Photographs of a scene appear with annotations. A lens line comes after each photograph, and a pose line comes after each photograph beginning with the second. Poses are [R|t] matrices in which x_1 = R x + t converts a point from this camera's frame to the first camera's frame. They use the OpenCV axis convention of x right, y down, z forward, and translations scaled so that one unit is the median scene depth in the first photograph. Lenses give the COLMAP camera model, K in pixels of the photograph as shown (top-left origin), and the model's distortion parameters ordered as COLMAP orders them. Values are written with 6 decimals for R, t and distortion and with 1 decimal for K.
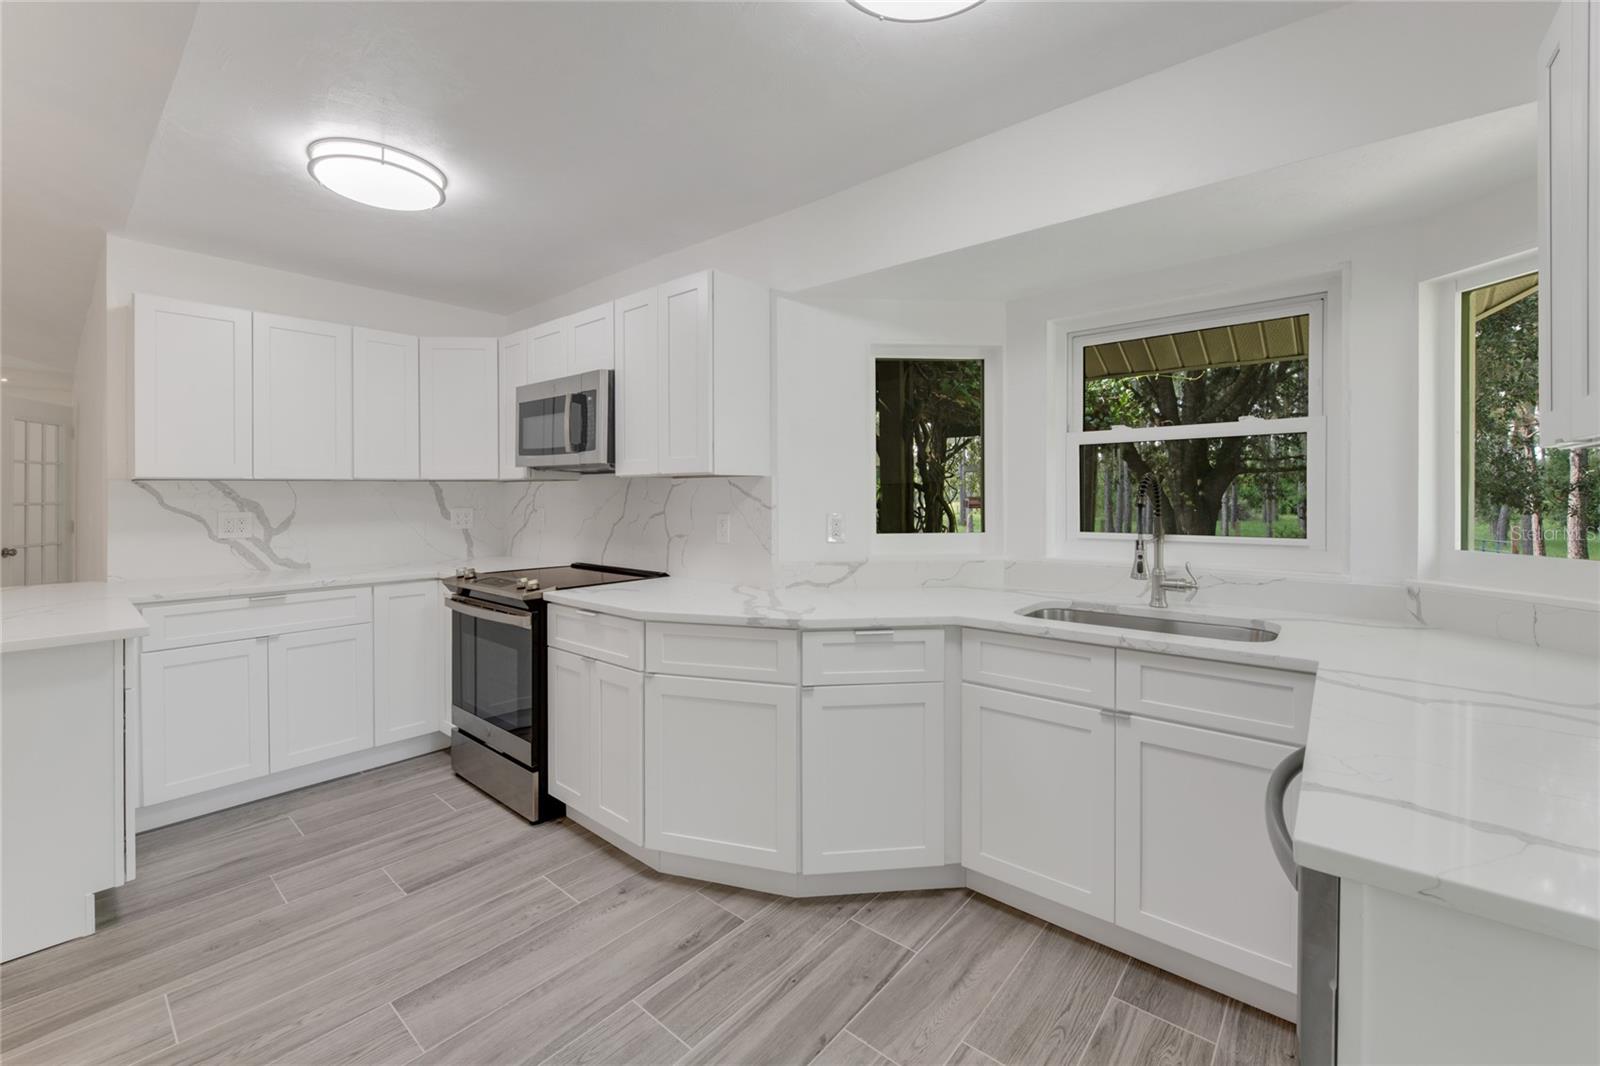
lens RADIAL K [[680.4, 0, 798.3], [0, 680.4, 490.0], [0, 0, 1]] dist [0.002430, -0.000238]
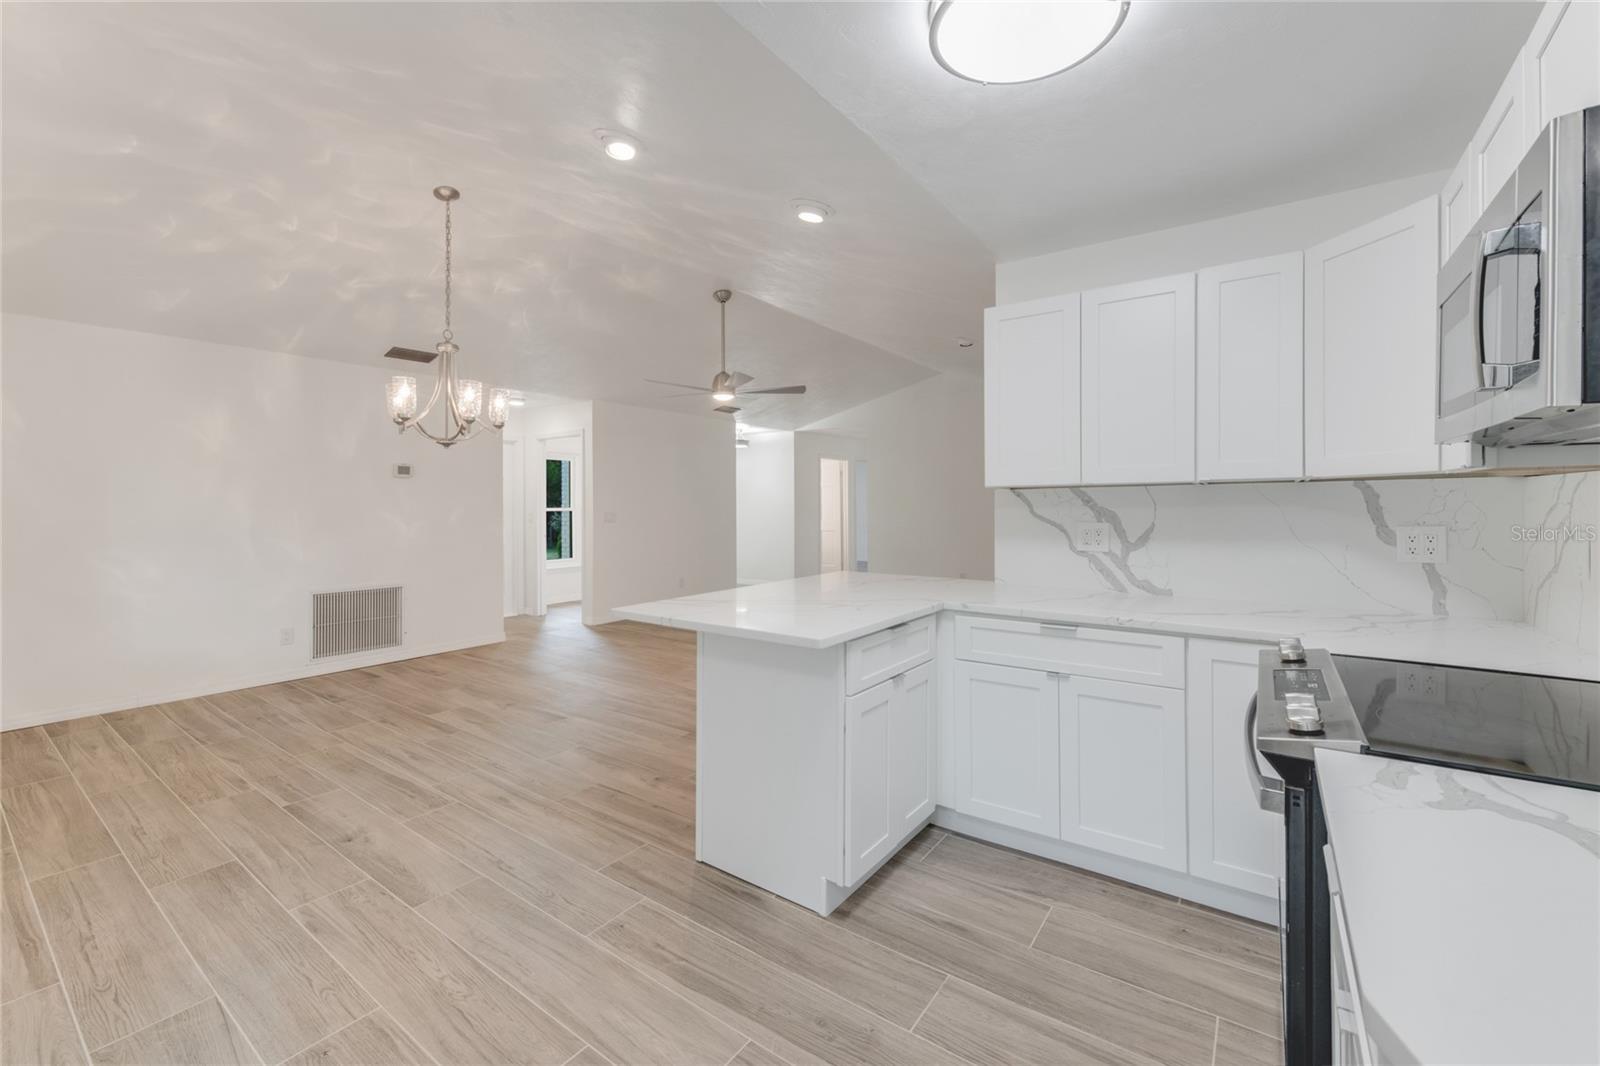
lens RADIAL K [[642.3, 0, 809.2], [0, 642.3, 501.3], [0, 0, 1]] dist [-0.008515, 0.000076]
pose [[0.104186, -0.004092, -0.994549, -0.029293], [0.009575, 0.999949, -0.003111, 0.004185], [0.994512, -0.009199, 0.104220, 0.599404]]
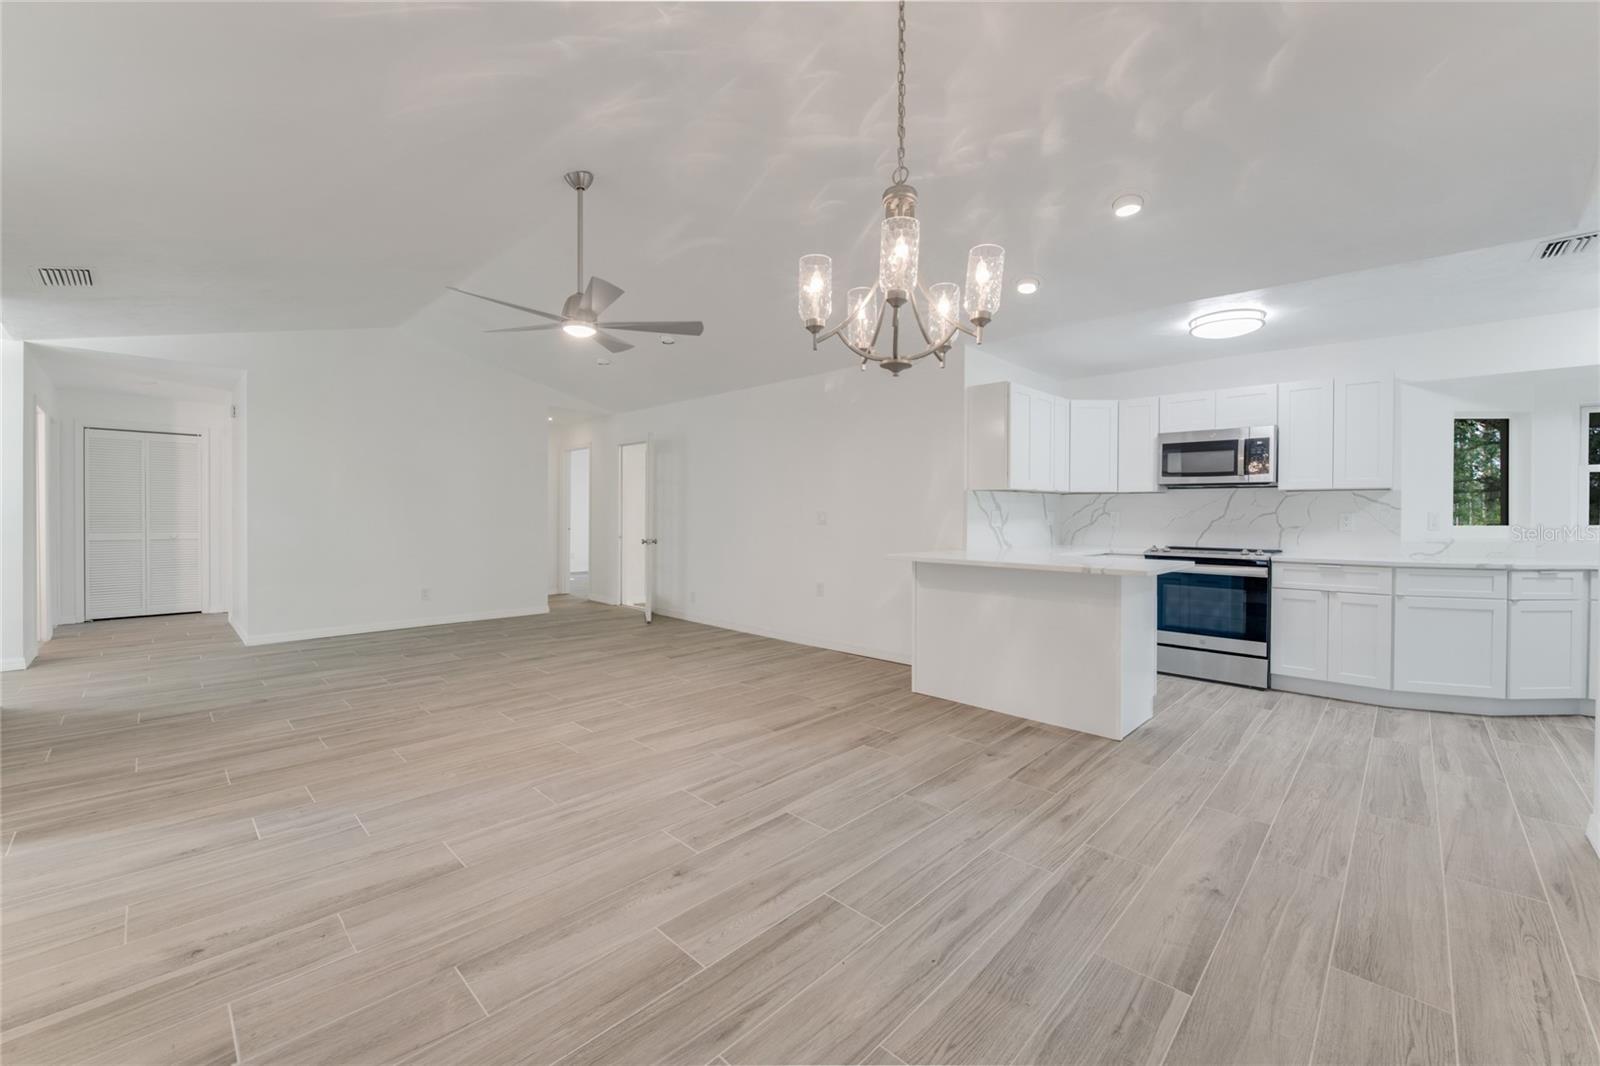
lens RADIAL K [[642.3, 0, 795.2], [0, 642.3, 520.6], [0, 0, 1]] dist [-0.008515, 0.000076]
pose [[0.998327, 0.006634, -0.057442, -1.348905], [-0.005571, 0.999811, 0.018638, 0.032489], [0.057554, -0.018287, 0.998175, -0.627758]]
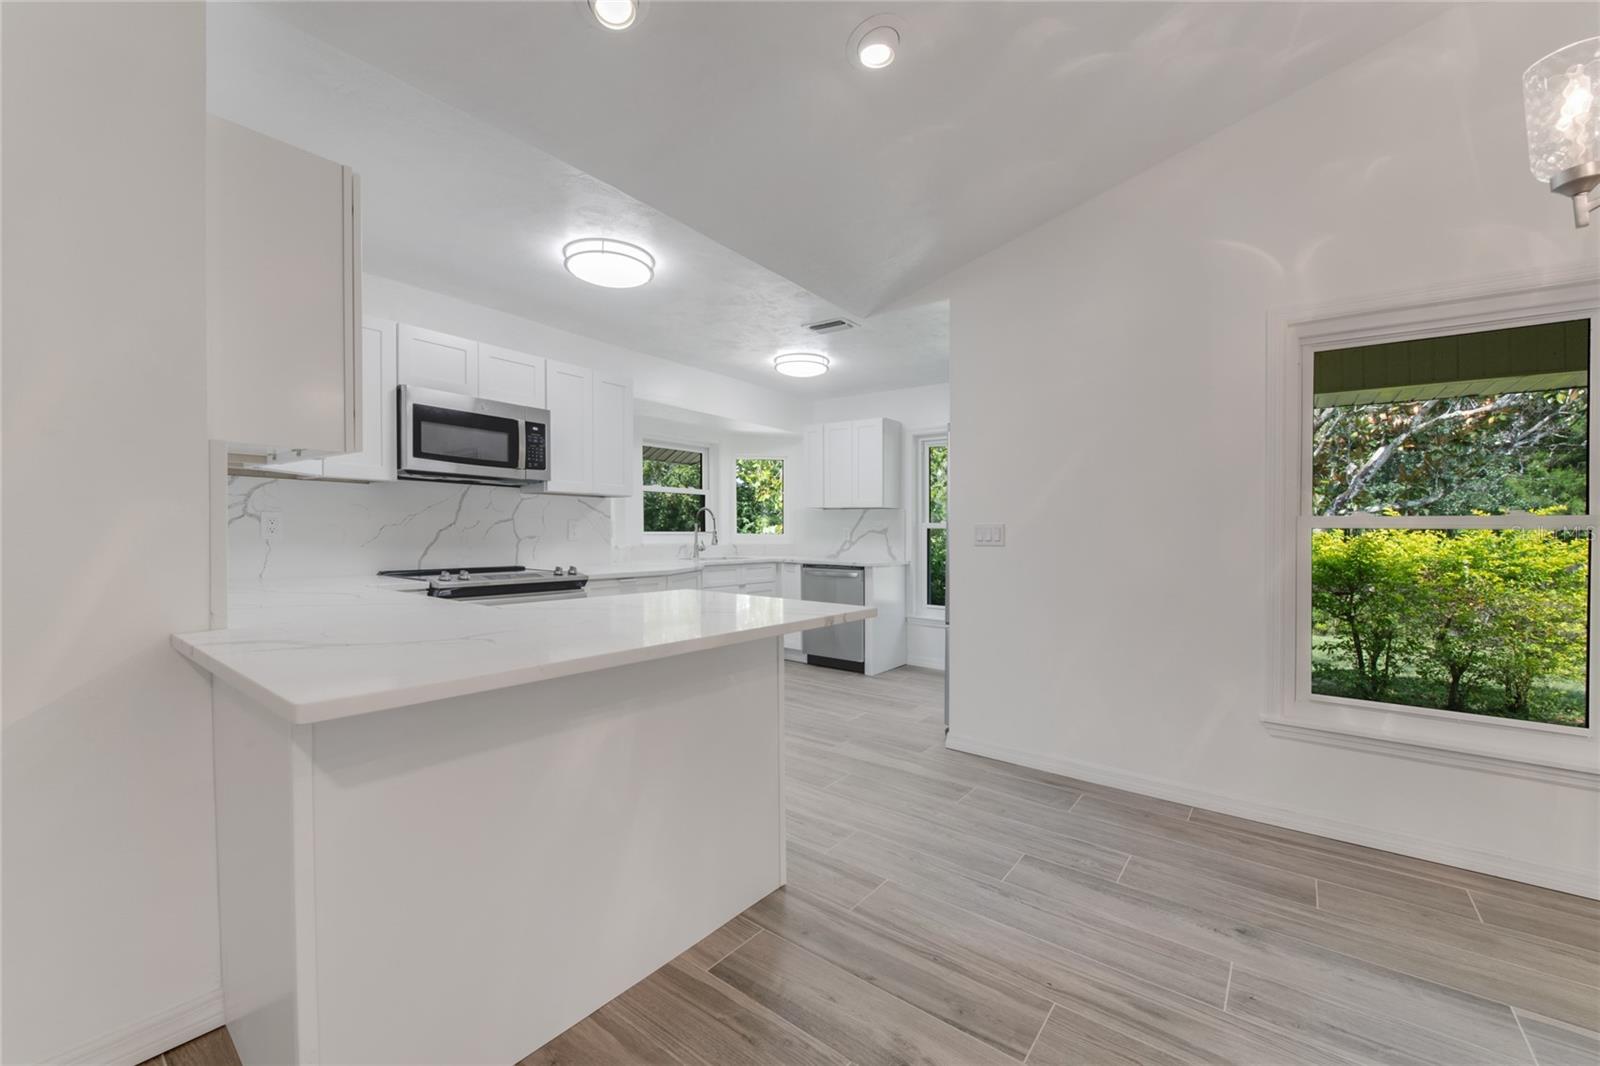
lens RADIAL K [[642.3, 0, 796.7], [0, 642.3, 535.7], [0, 0, 1]] dist [-0.008515, 0.000076]
pose [[-0.056475, -0.009686, 0.998357, -1.548907], [-0.021830, 0.999726, 0.008465, 0.045862], [-0.998165, -0.021316, -0.056671, 0.575279]]
